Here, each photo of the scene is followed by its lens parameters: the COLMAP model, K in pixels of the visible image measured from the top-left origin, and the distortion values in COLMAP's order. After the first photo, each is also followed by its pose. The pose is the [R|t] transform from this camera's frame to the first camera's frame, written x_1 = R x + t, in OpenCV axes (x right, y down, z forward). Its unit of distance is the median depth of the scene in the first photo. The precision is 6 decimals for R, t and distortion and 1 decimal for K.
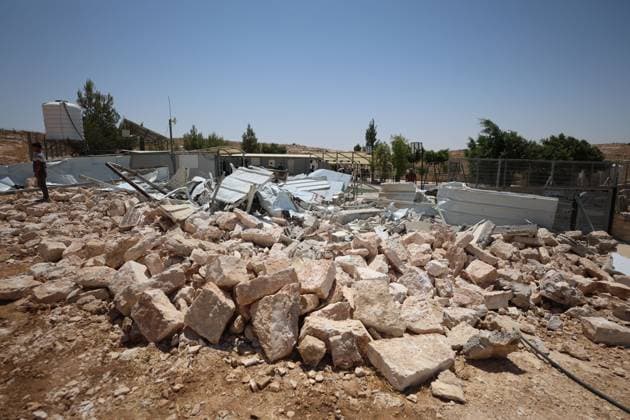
lens RADIAL K [[325.8, 0, 315.0], [0, 325.8, 210.0], [0, 0, 1]] dist [-0.019812, 0.002695]
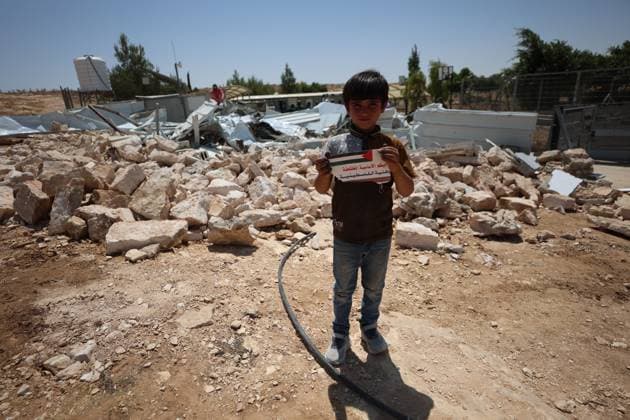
lens RADIAL K [[325.8, 0, 315.0], [0, 325.8, 210.0], [0, 0, 1]] dist [-0.019812, 0.002695]
pose [[0.974301, 0.005072, -0.225191, 0.601124], [0.032208, 0.986336, 0.161566, 0.096892], [0.222934, -0.164667, 0.960825, 0.002761]]
